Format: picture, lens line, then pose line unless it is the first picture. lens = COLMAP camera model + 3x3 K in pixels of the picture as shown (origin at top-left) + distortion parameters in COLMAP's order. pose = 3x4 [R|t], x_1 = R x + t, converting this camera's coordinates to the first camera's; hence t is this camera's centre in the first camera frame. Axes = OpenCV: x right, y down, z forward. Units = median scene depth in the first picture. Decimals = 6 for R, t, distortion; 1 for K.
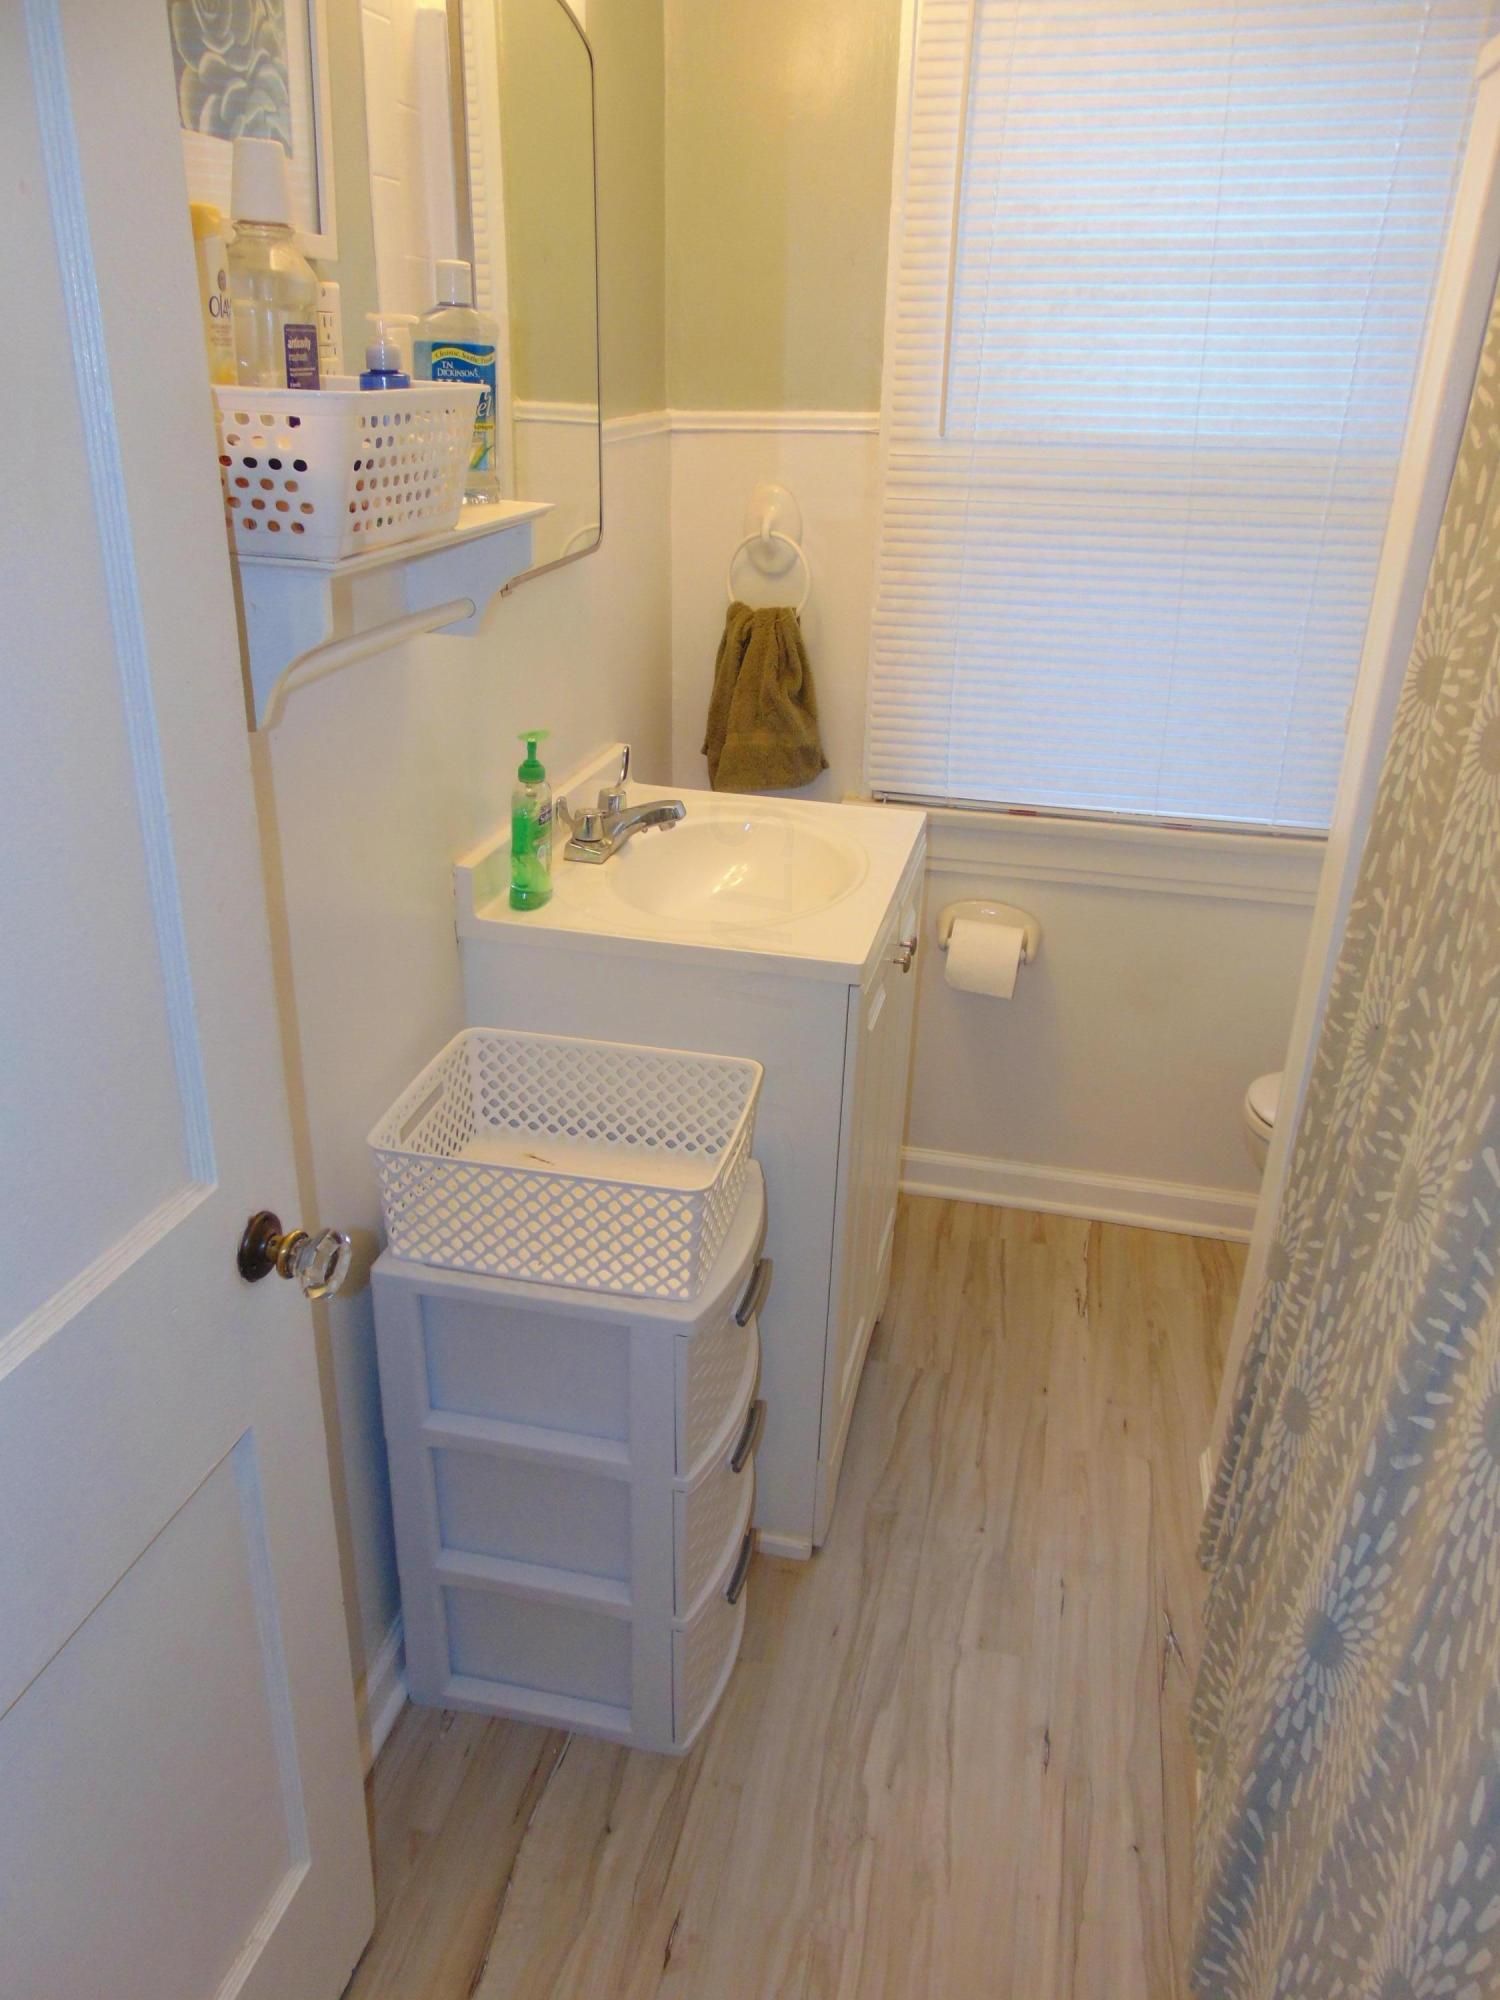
lens RADIAL K [[1500.6, 0, 732.7], [0, 1500.6, 1009.8], [0, 0, 1]] dist [-0.021216, 0.072785]
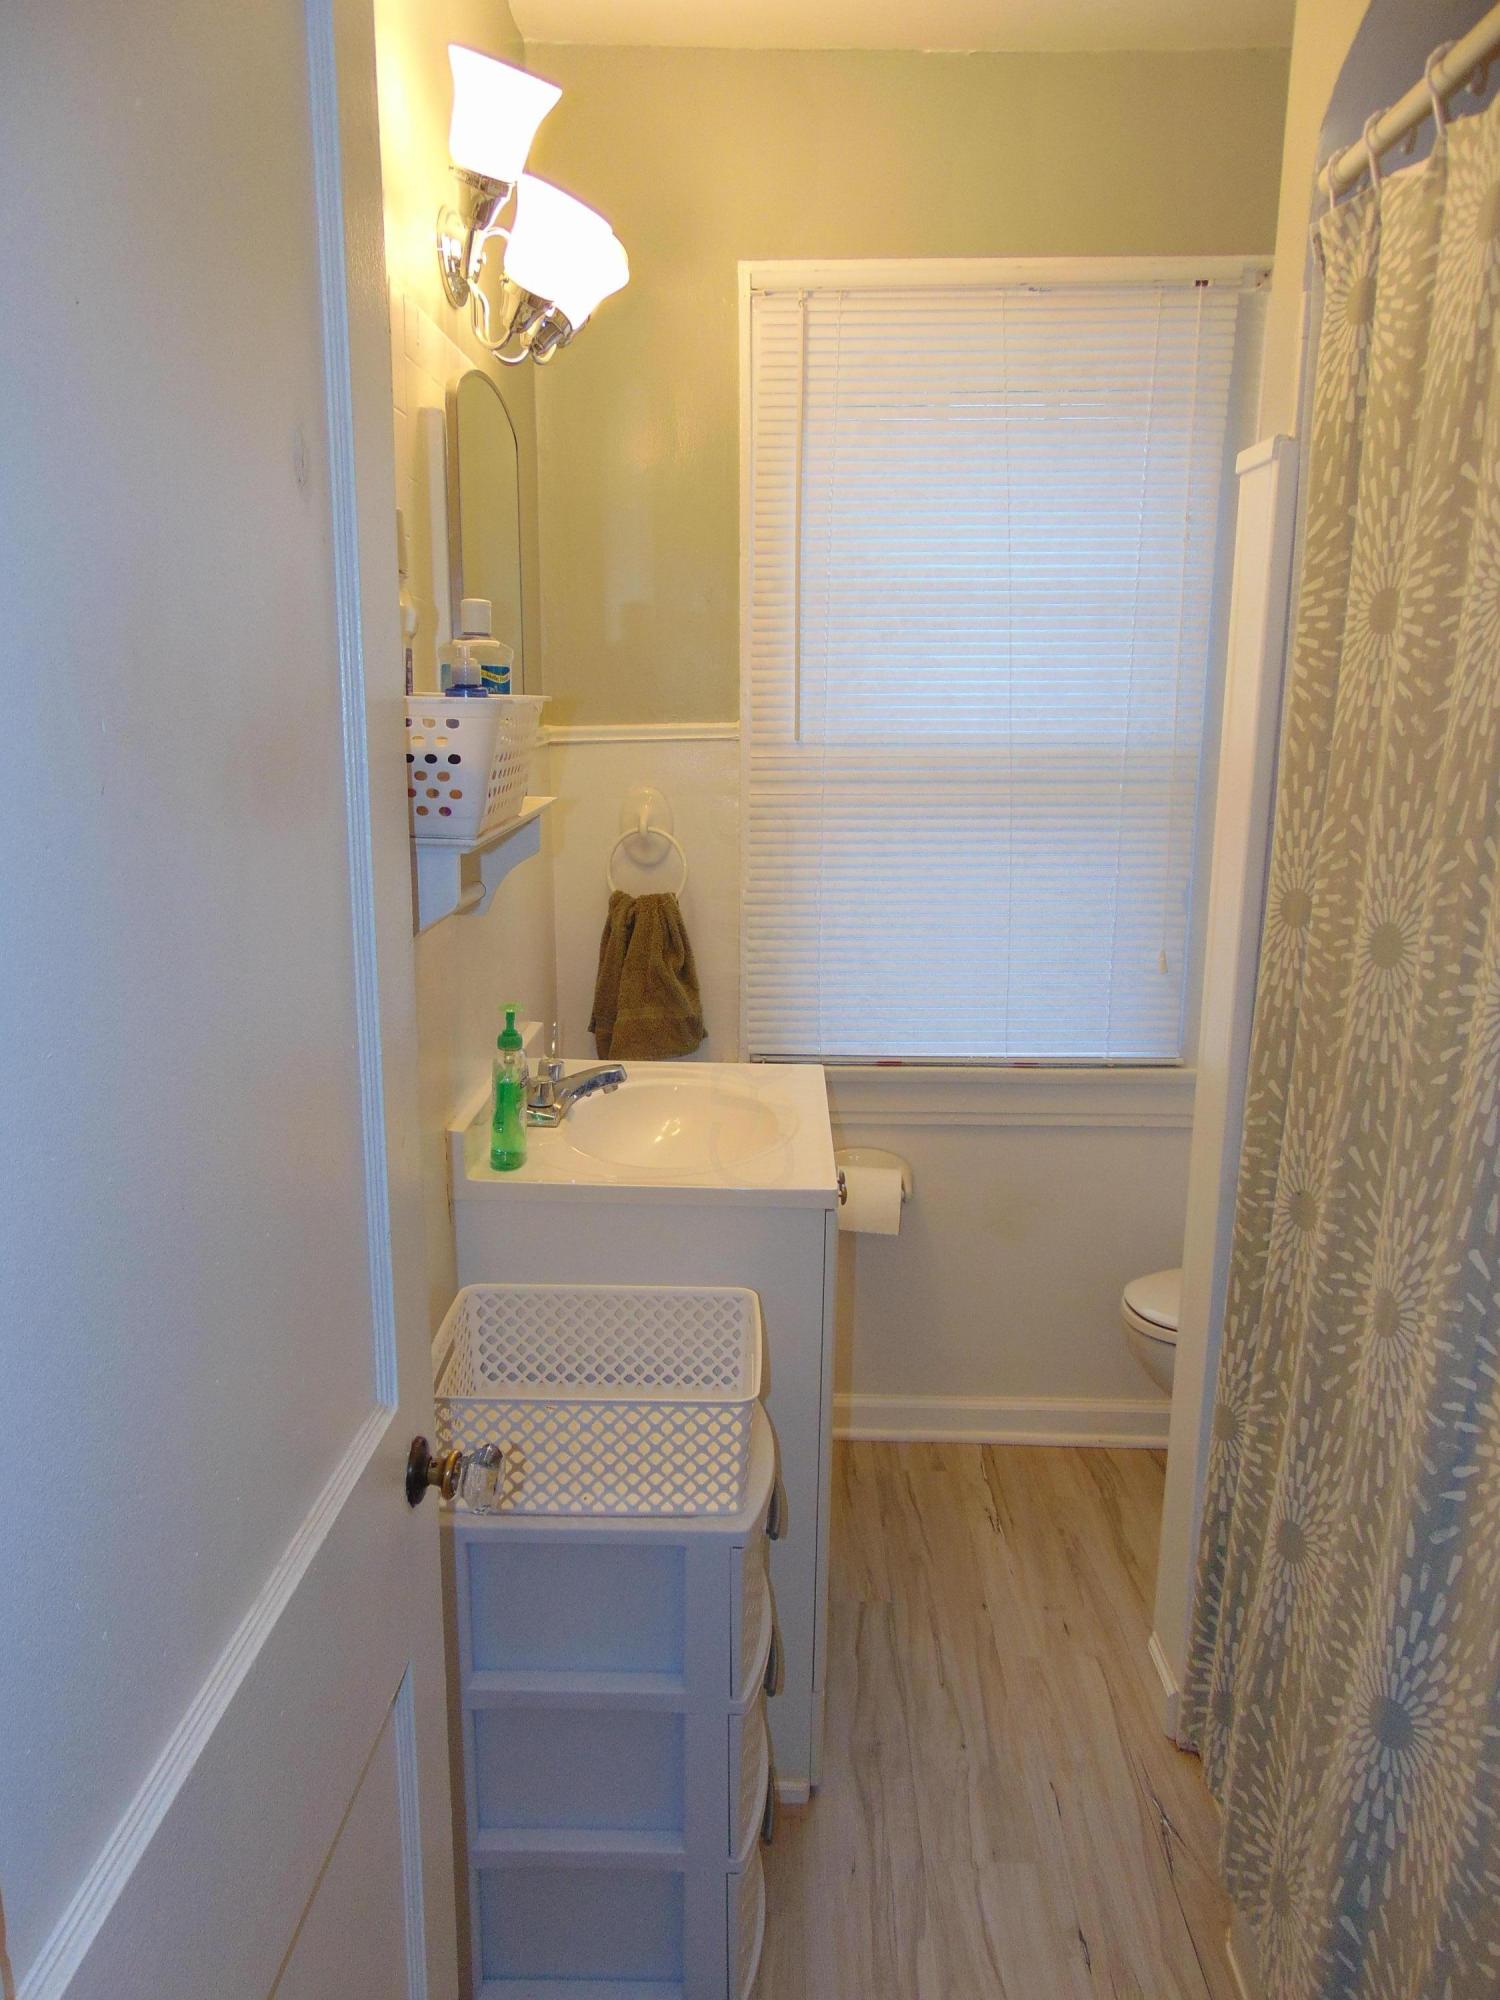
lens RADIAL K [[1500.6, 0, 742.4], [0, 1500.6, 1019.5], [0, 0, 1]] dist [-0.021216, 0.072785]
pose [[0.979310, -0.062962, 0.192324, -0.172489], [0.098921, 0.978025, -0.183525, 0.040104], [-0.176542, 0.198752, 0.964018, -0.069976]]
